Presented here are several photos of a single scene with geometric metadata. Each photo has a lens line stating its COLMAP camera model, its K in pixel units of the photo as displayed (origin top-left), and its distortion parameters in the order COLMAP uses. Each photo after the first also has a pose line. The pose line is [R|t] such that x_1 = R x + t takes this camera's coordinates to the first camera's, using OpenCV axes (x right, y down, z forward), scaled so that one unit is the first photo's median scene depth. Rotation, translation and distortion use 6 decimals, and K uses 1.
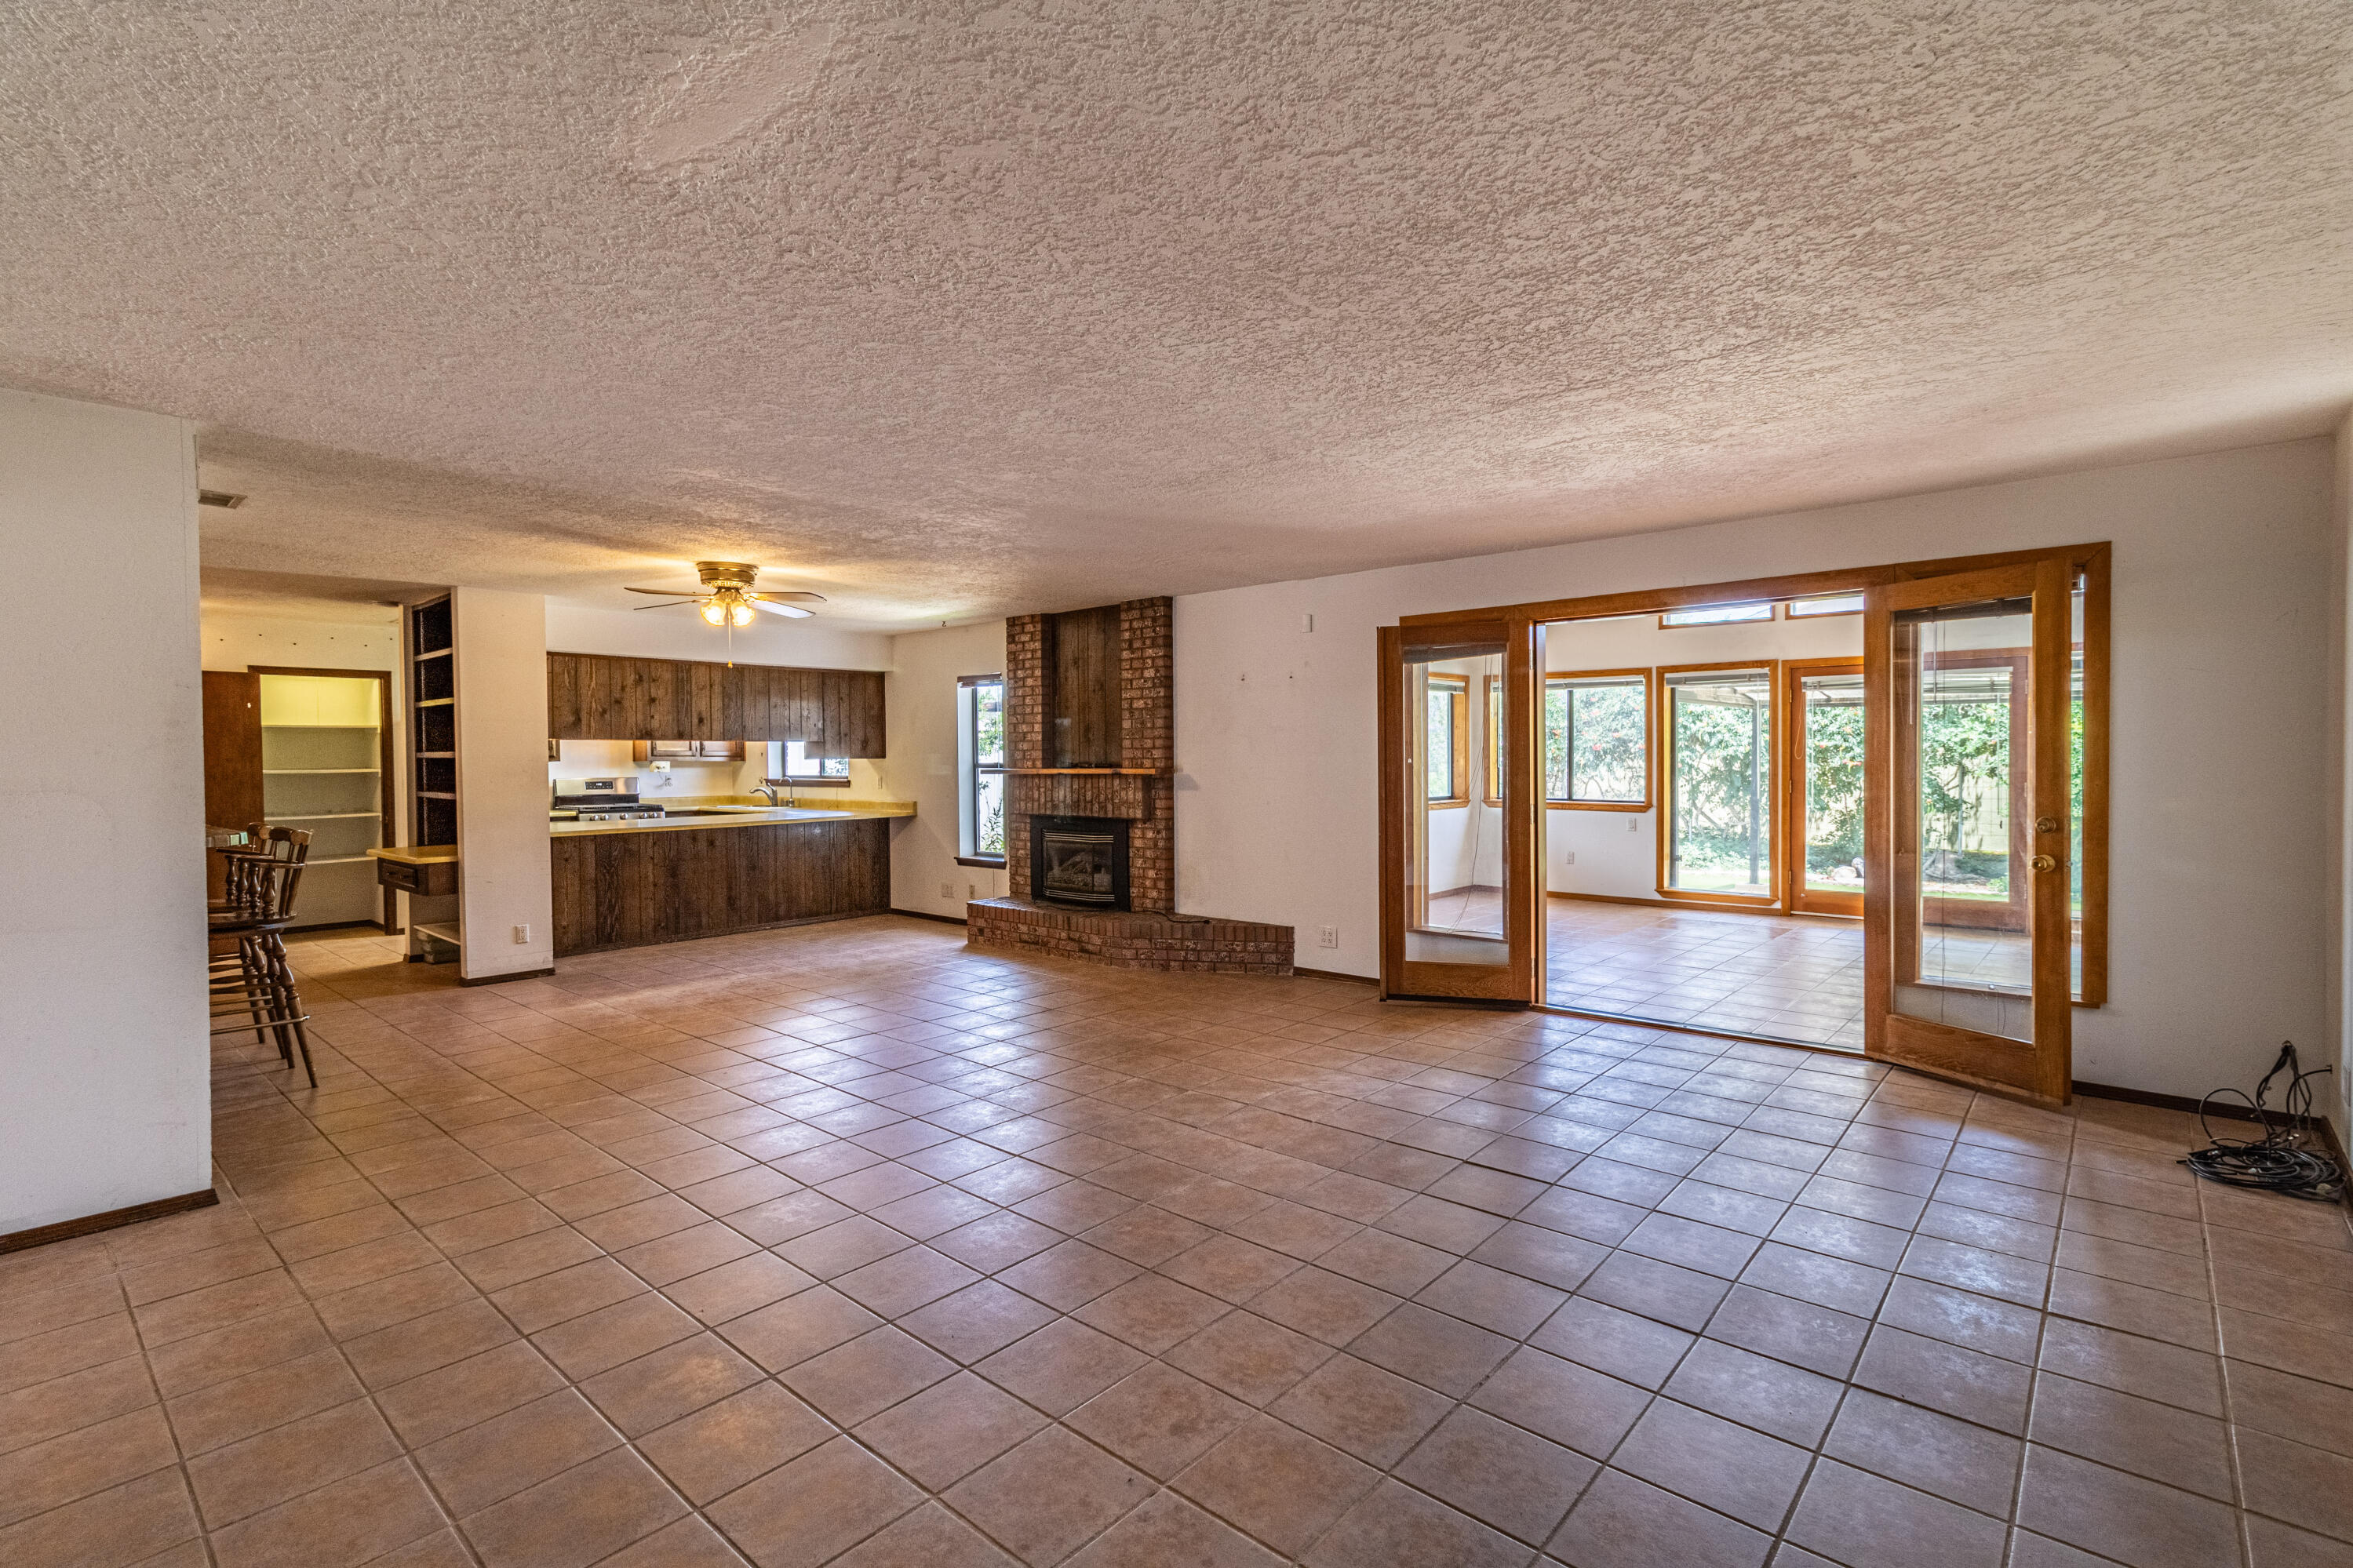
lens RADIAL K [[1088.3, 0, 1183.9], [0, 1088.3, 779.0], [0, 0, 1]] dist [0.002599, -0.000109]
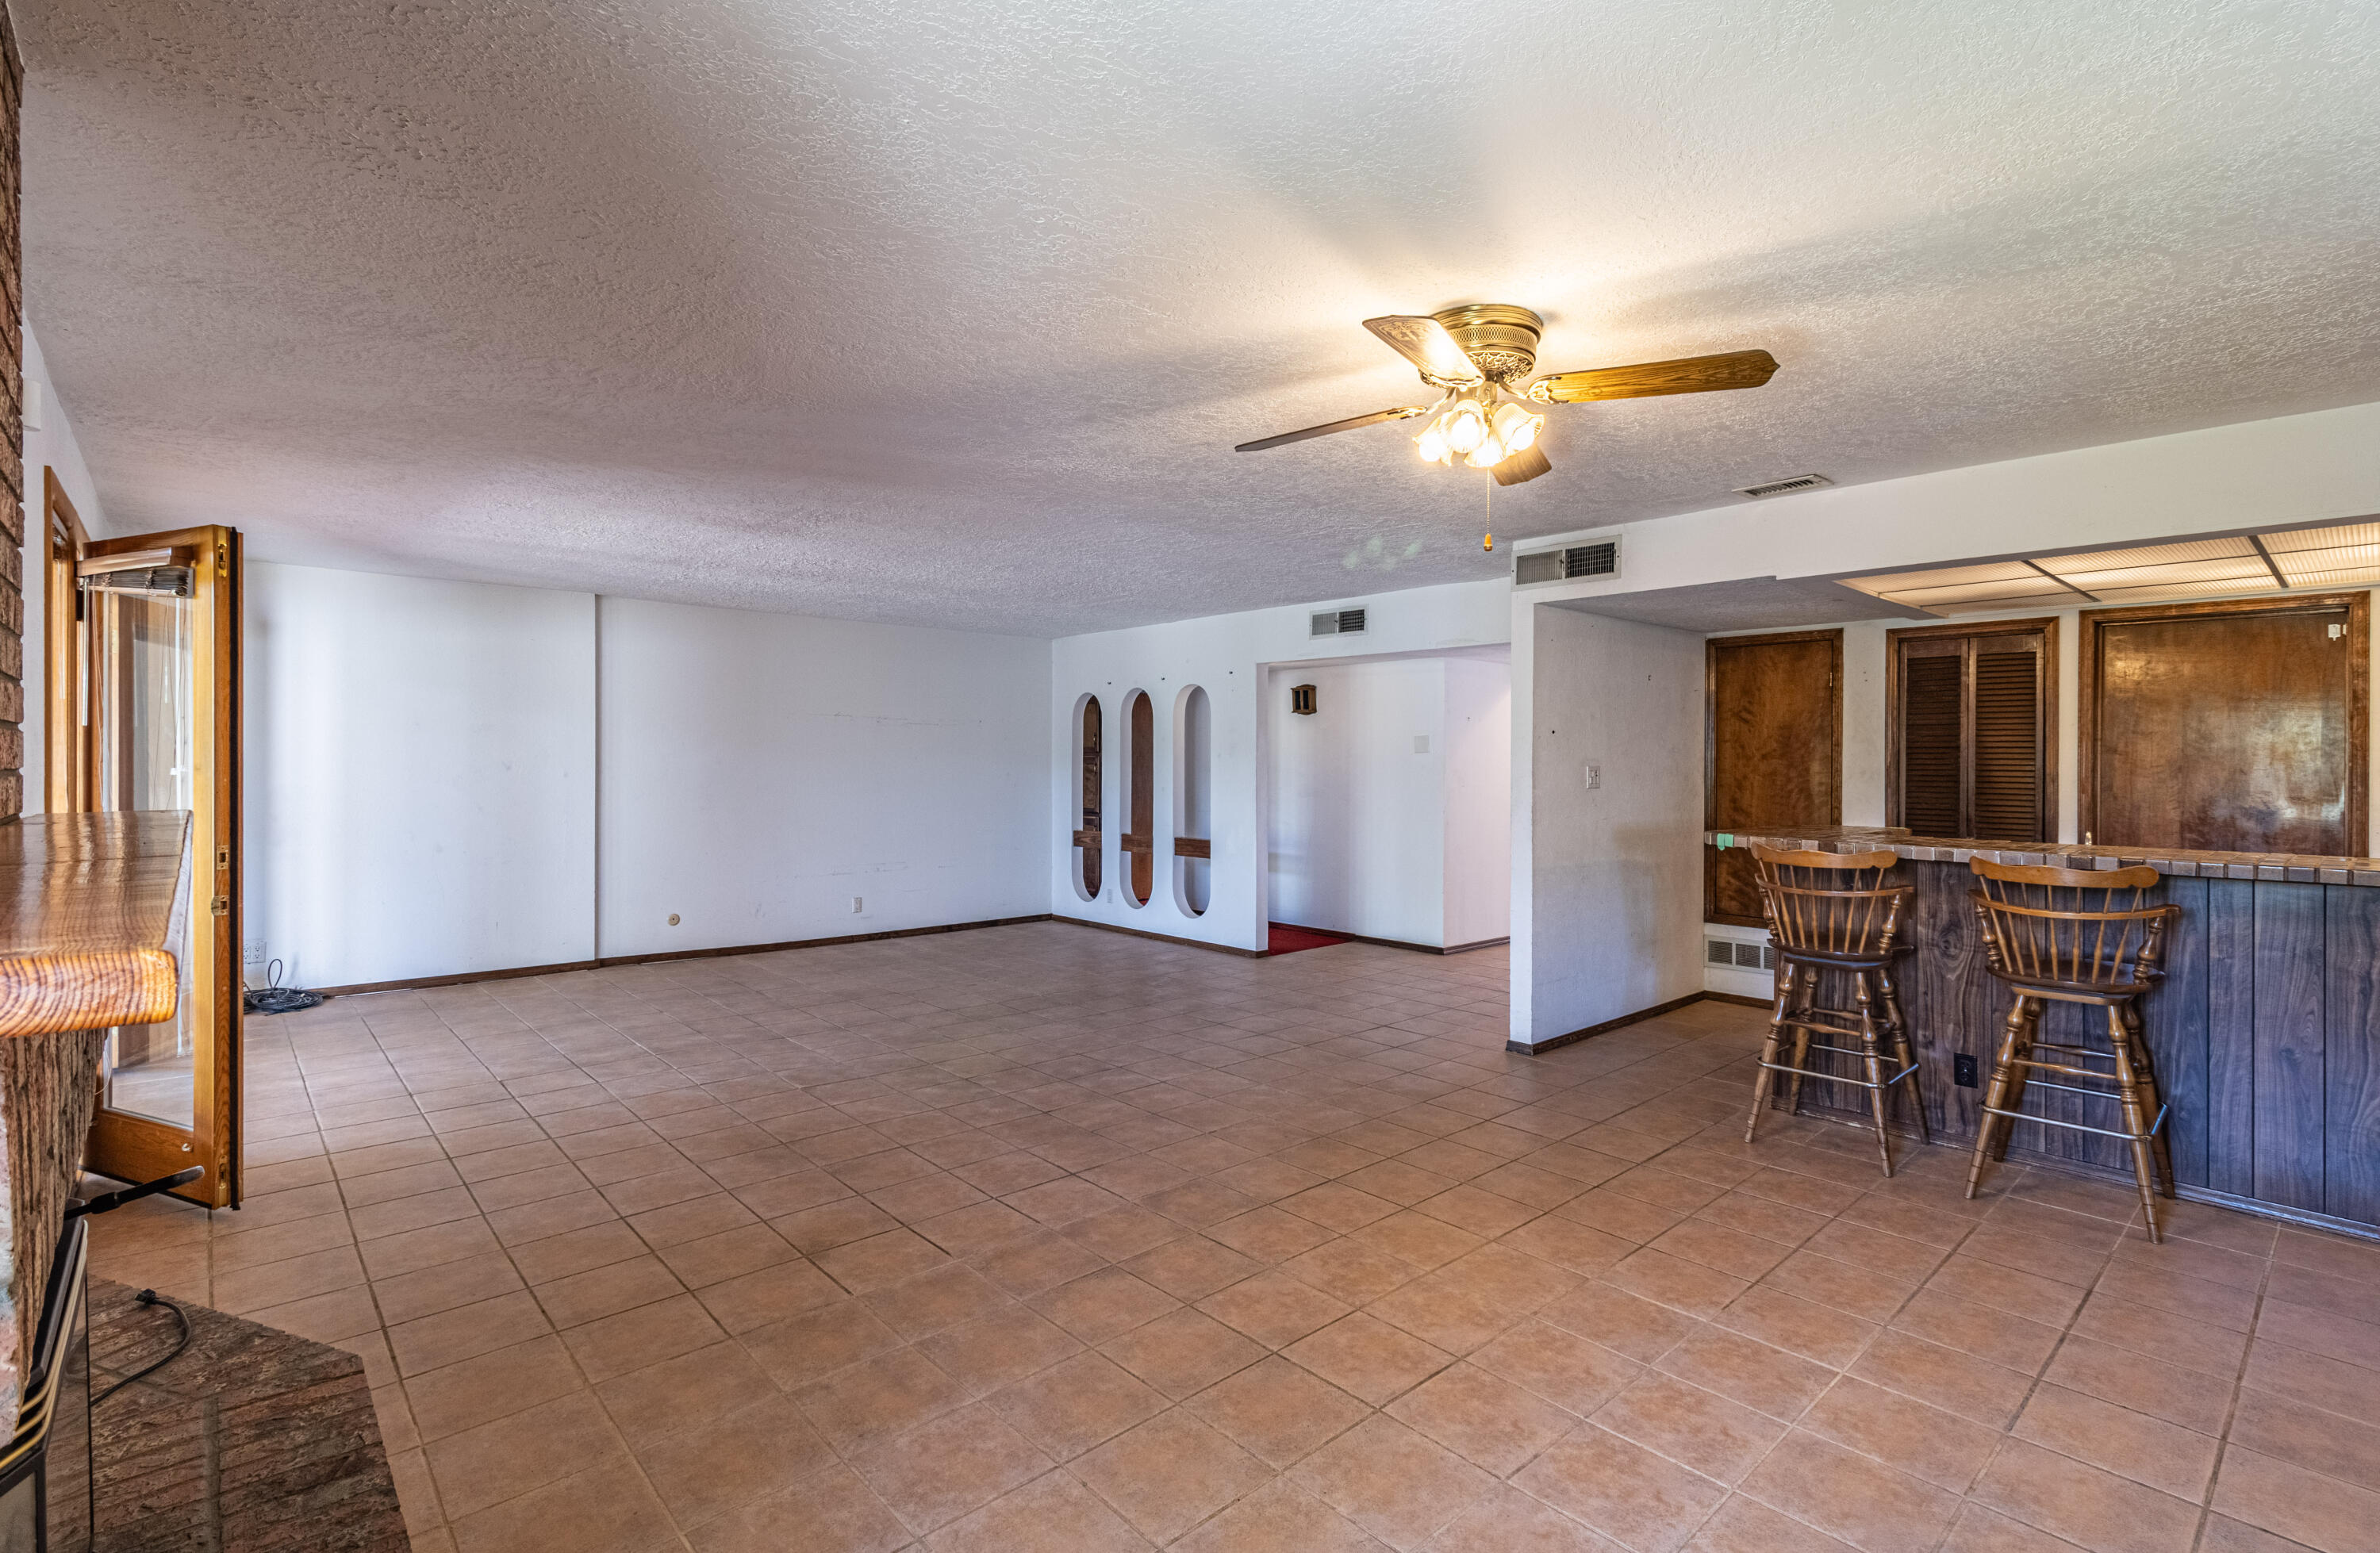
lens RADIAL K [[1097.8, 0, 1199.1], [0, 1097.8, 766.7], [0, 0, 1]] dist [-0.000202, 0.000038]
pose [[-0.994065, 0.004492, 0.108697, -0.278058], [0.007331, 0.999642, 0.025725, -0.023264], [-0.108543, 0.026369, -0.993742, 1.142168]]
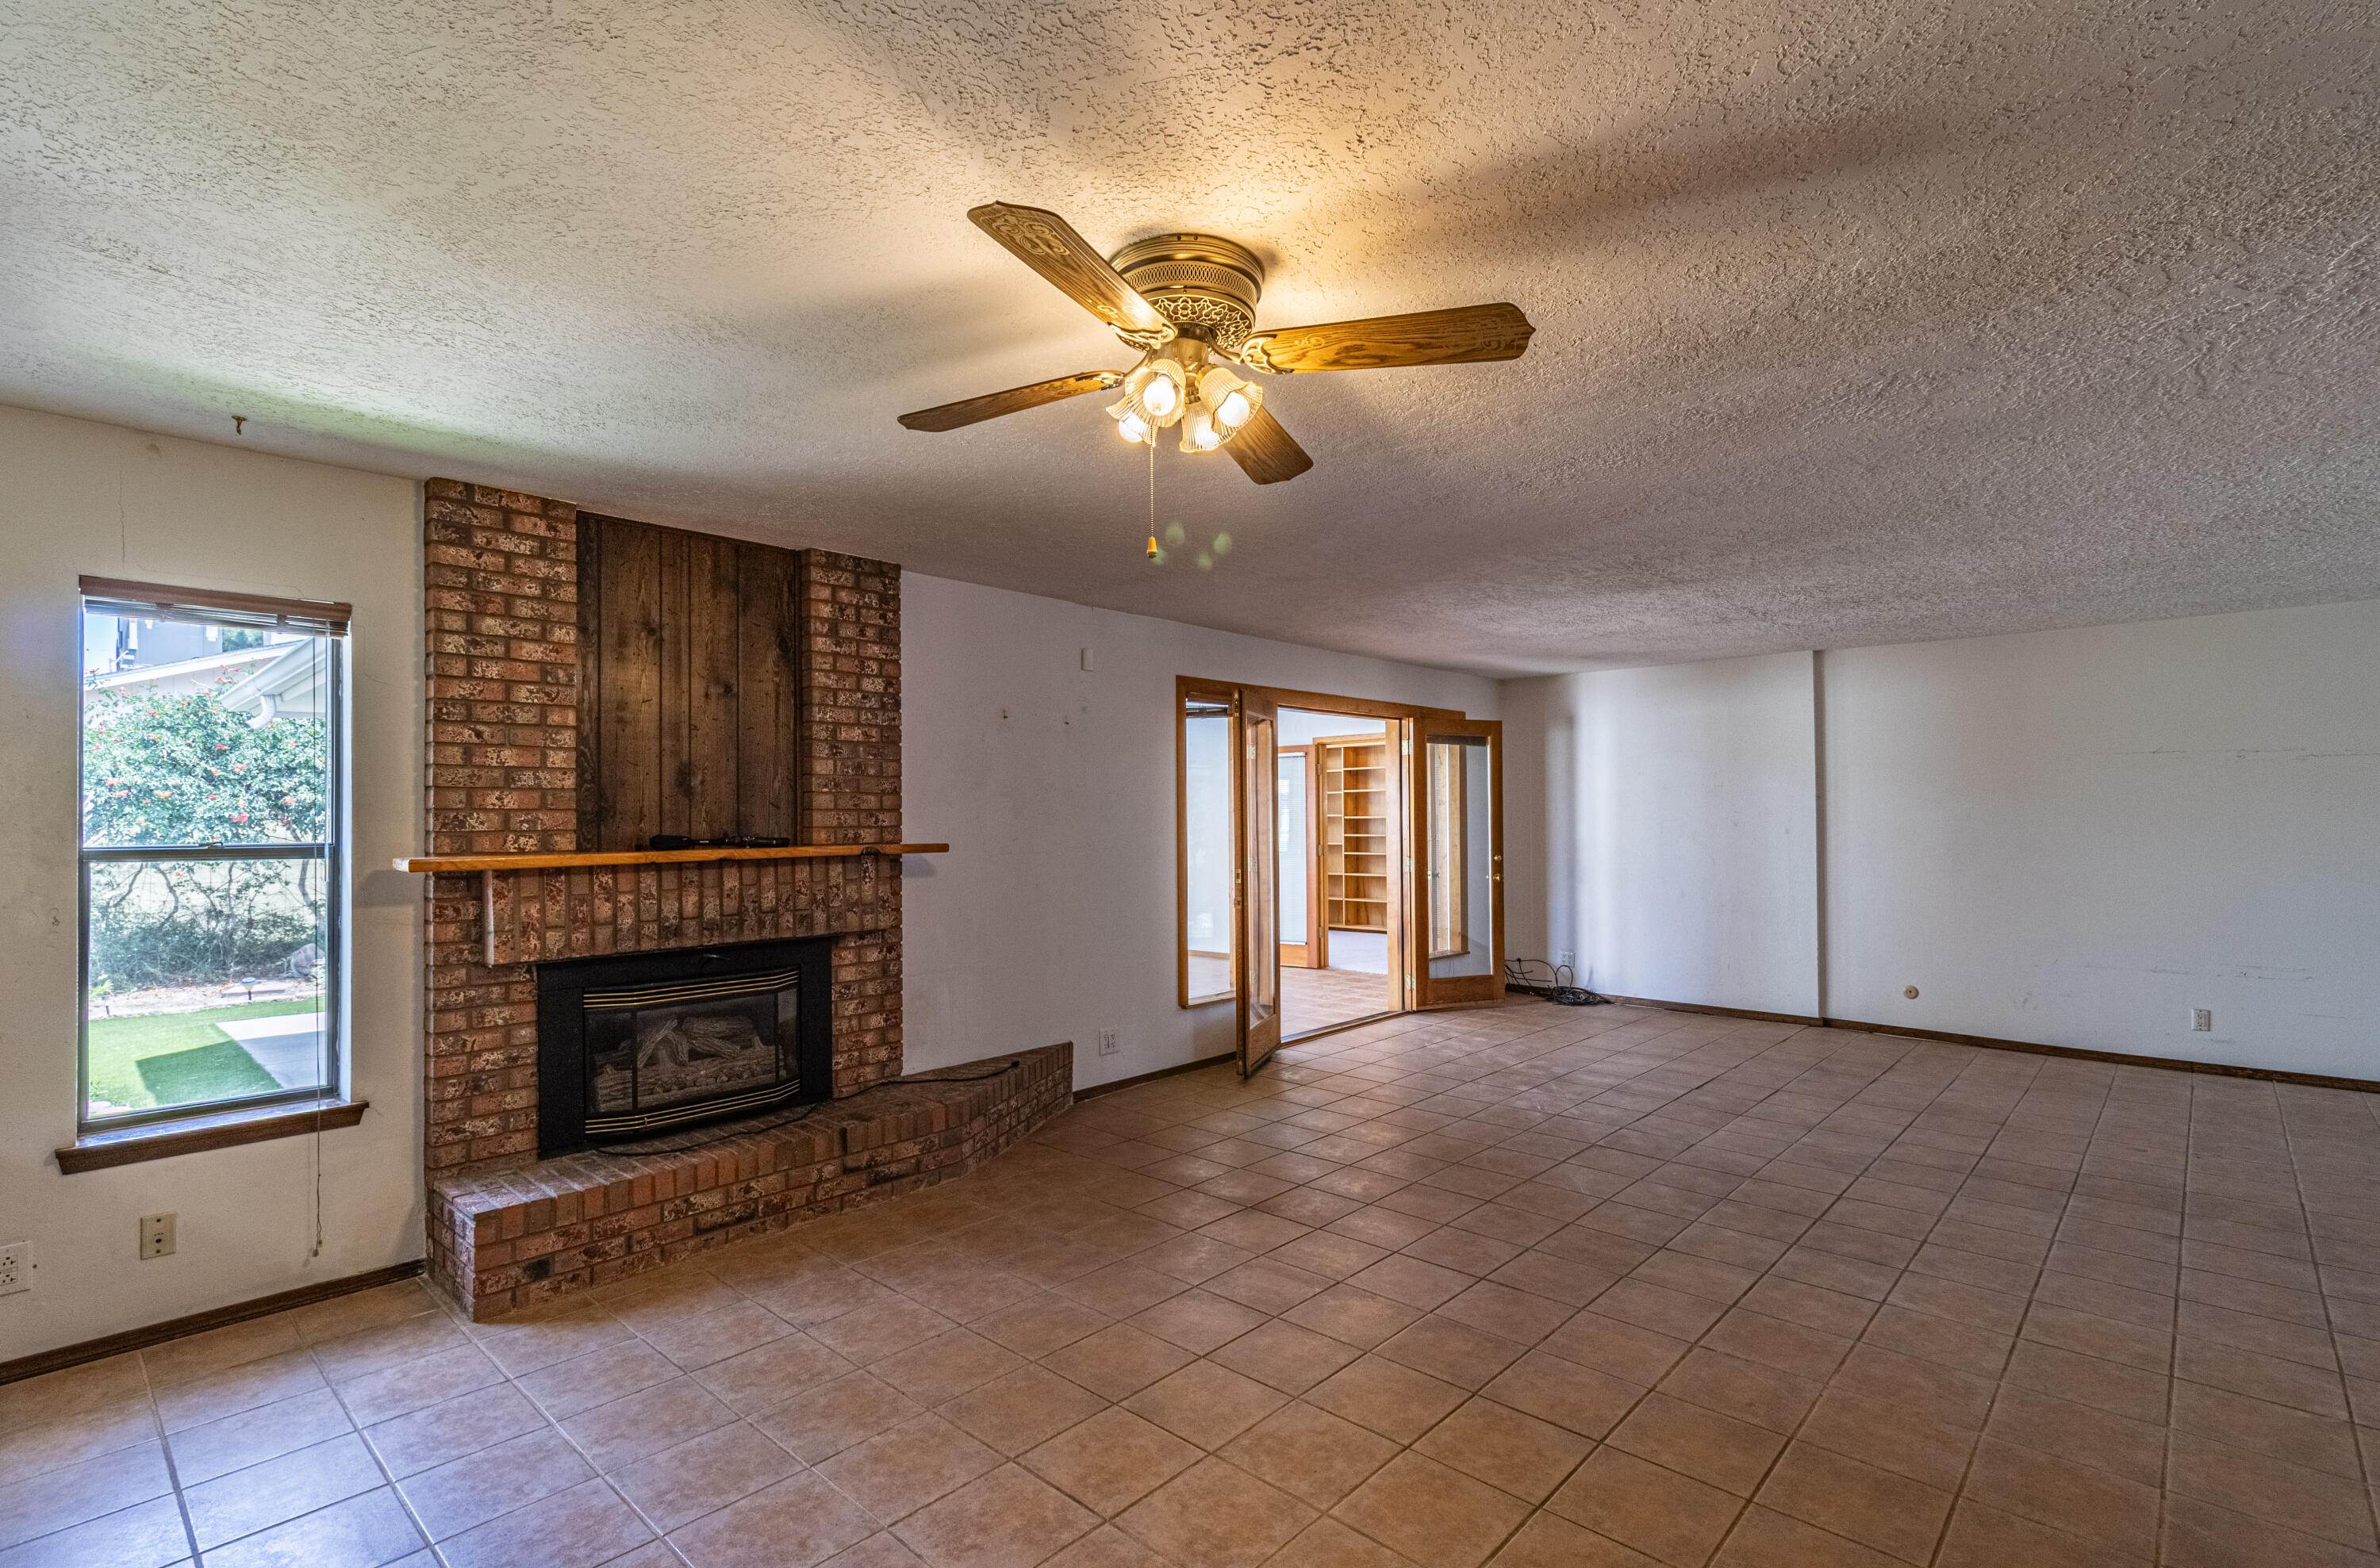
lens RADIAL K [[1099.9, 0, 1199.4], [0, 1099.9, 806.2], [0, 0, 1]] dist [0.002954, 0.001291]
pose [[0.019720, 0.019452, 0.999616, -0.604668], [0.027673, 0.999417, -0.019994, -0.012916], [-0.999422, 0.028057, 0.019170, 0.776596]]
